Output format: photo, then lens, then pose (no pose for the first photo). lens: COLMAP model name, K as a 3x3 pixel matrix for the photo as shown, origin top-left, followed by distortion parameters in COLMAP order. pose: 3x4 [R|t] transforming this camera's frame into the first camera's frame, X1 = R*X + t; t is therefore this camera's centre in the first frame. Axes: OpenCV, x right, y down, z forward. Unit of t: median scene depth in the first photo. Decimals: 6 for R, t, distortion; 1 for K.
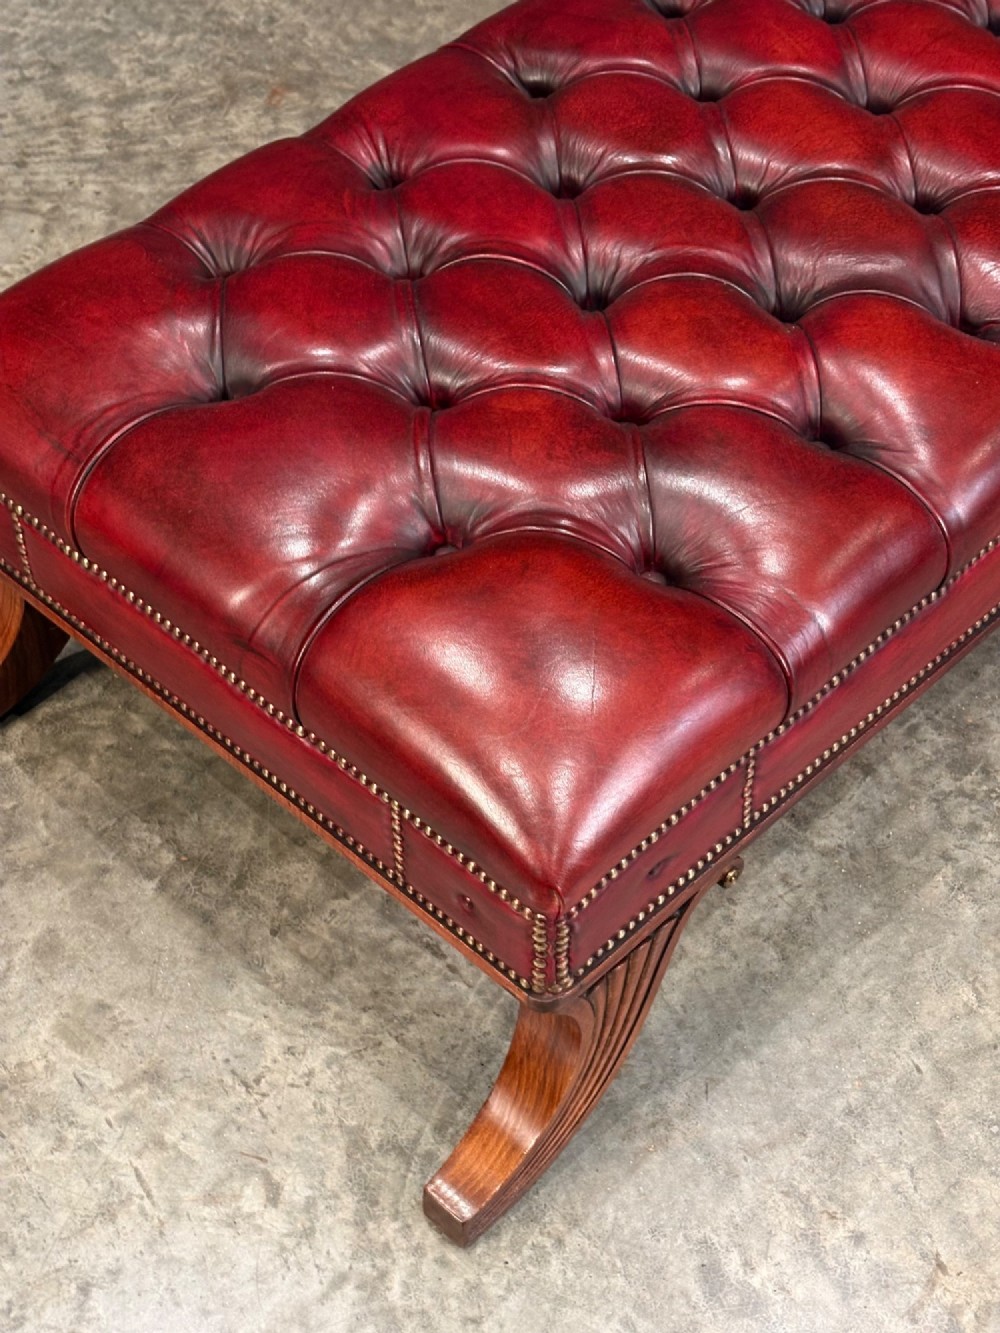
lens RADIAL K [[1986.4, 0, 508.8], [0, 1986.4, 659.2], [0, 0, 1]] dist [0.241419, -0.912647]
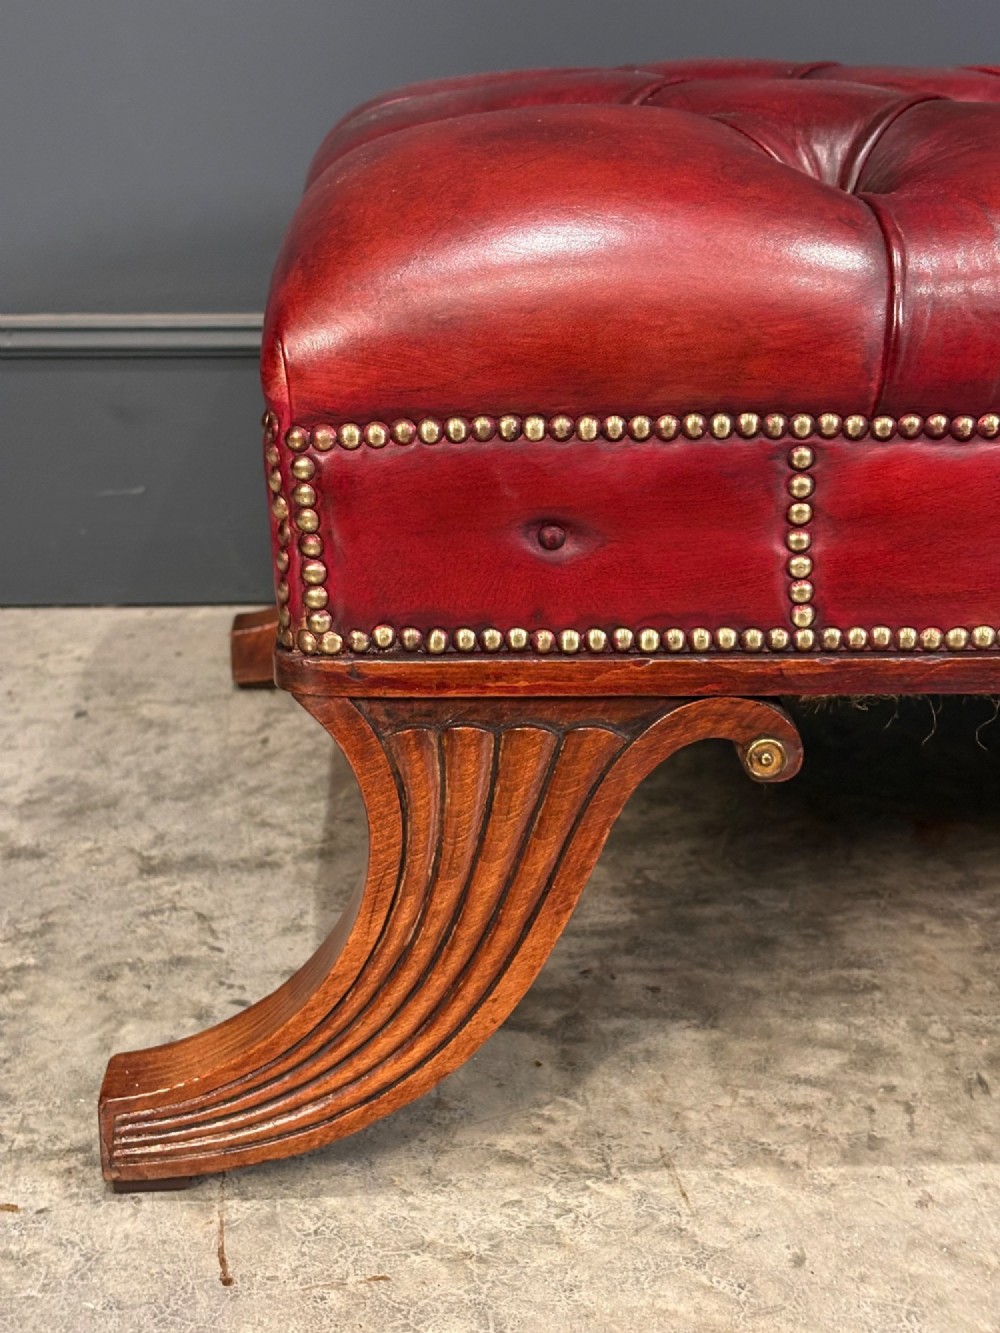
lens RADIAL K [[1986.4, 0, 508.8], [0, 1986.4, 659.2], [0, 0, 1]] dist [0.241419, -0.912647]
pose [[0.998774, -0.008719, 0.048732, -0.381987], [0.031830, 0.867029, -0.497241, -0.113501], [-0.037916, 0.498182, 0.866243, 0.868131]]
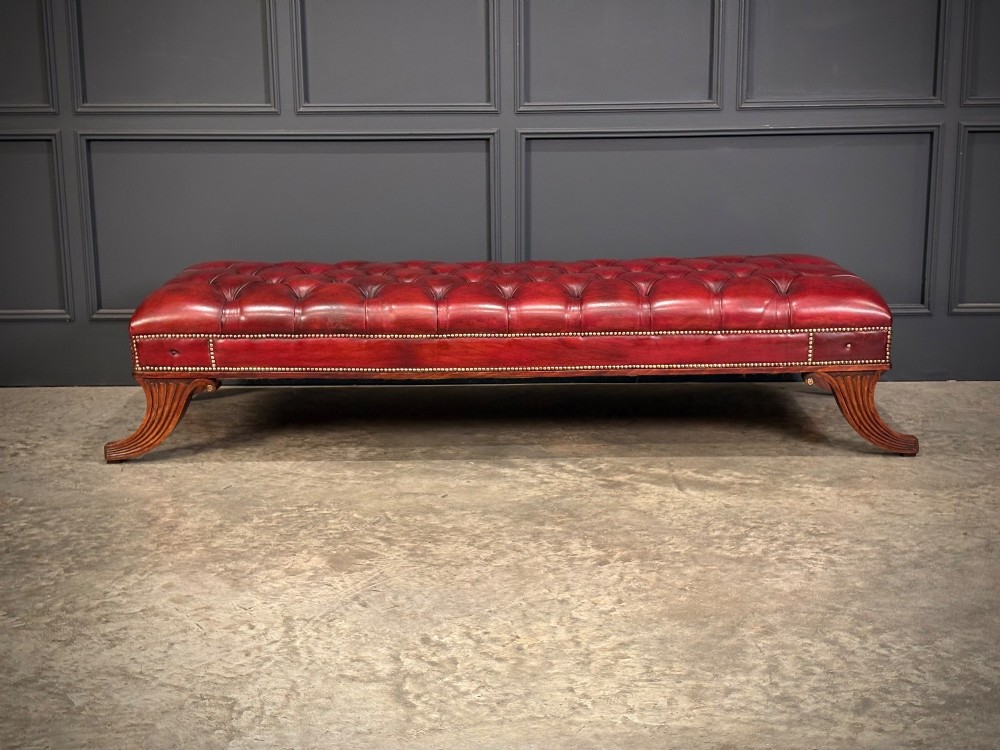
lens RADIAL K [[1490.2, 0, 493.8], [0, 1490.2, 374.5], [0, 0, 1]] dist [0.241419, -0.912647]
pose [[0.999907, -0.000391, -0.013613, 0.194436], [-0.007595, 0.813693, -0.581246, 1.031765], [0.011304, 0.581295, 0.813614, -0.643251]]
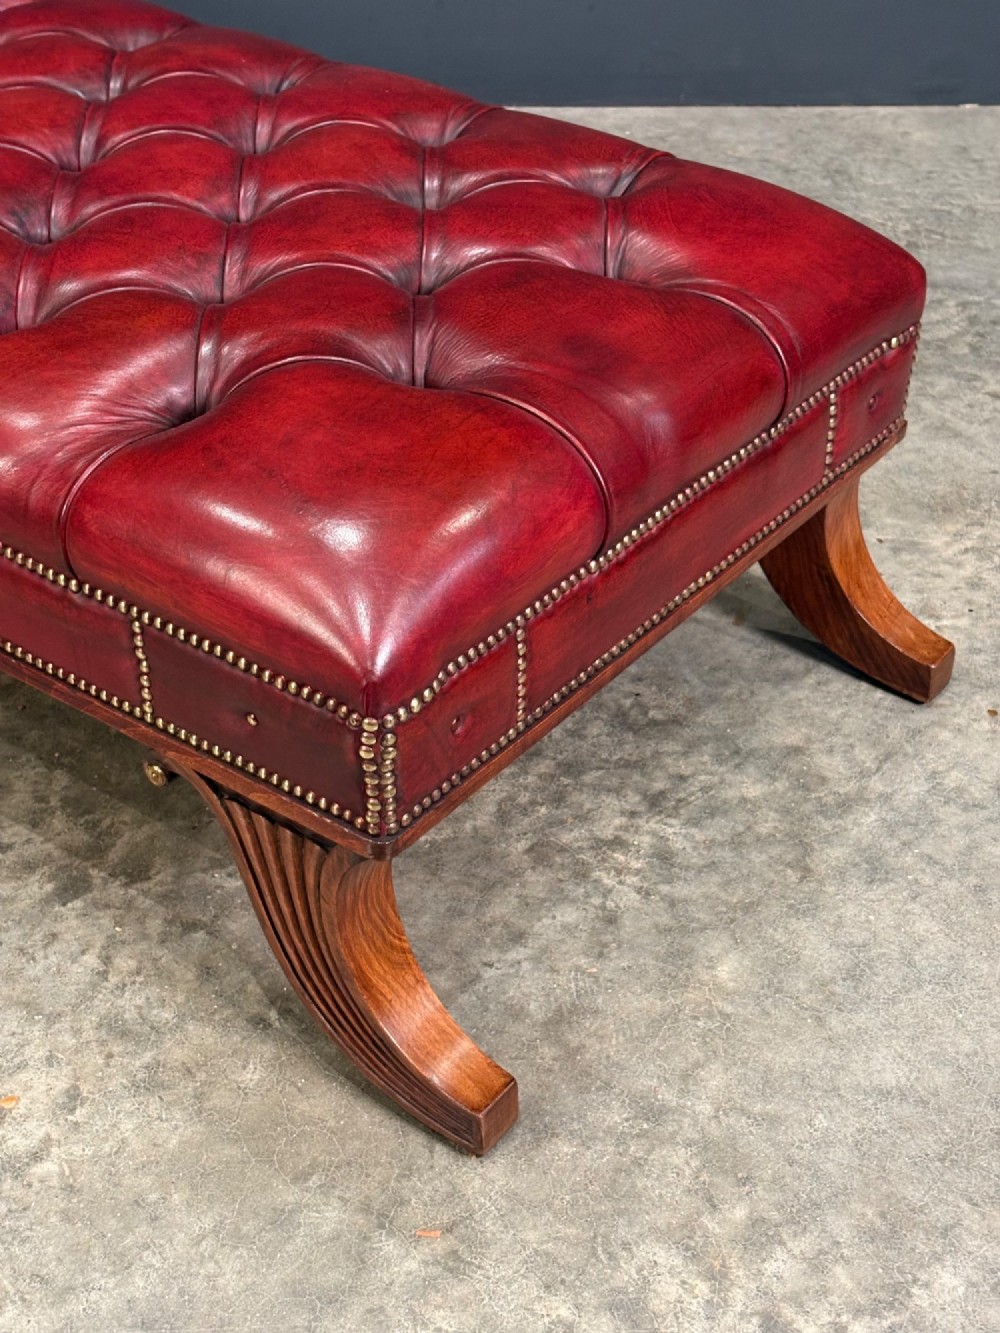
lens RADIAL K [[1986.4, 0, 508.8], [0, 1986.4, 659.2], [0, 0, 1]] dist [0.241419, -0.912647]
pose [[0.995447, -0.020942, 0.092988, 0.433735], [0.039916, 0.977492, -0.207164, 0.200228], [-0.086557, 0.209932, 0.973877, 0.086951]]
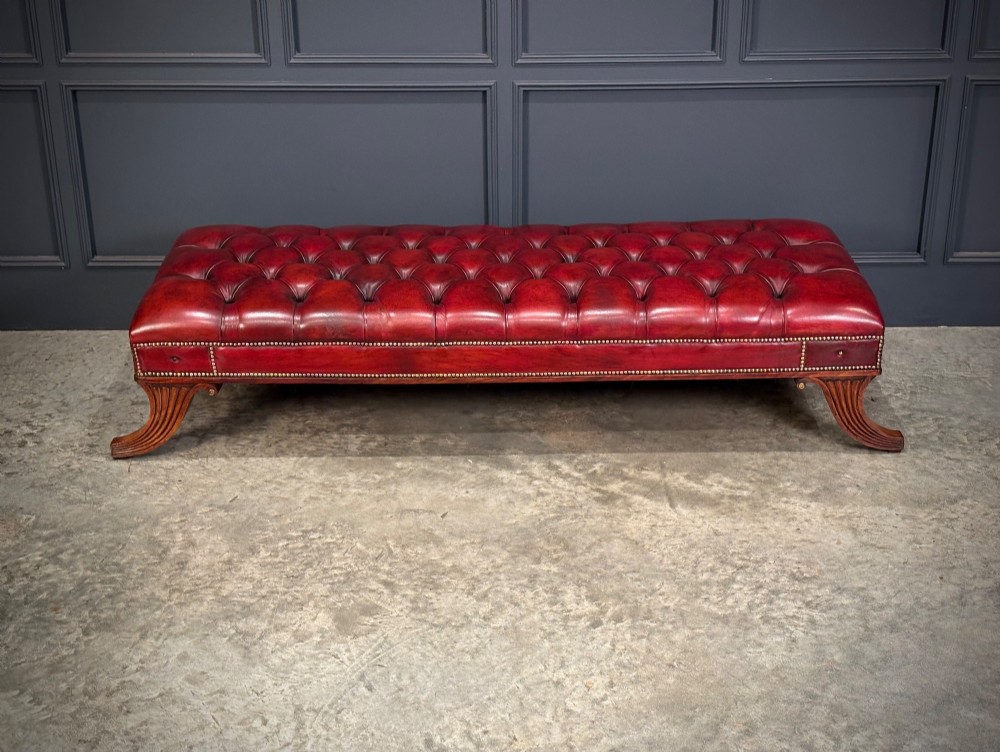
lens RADIAL K [[1507.5, 0, 505.0], [0, 1507.5, 361.6], [0, 0, 1]] dist [0.242332, -0.904750]
pose [[0.999996, 0.001204, -0.002514, 0.190161], [-0.002120, 0.914082, -0.405524, 0.612030], [0.001810, 0.405528, 0.914081, -0.957526]]
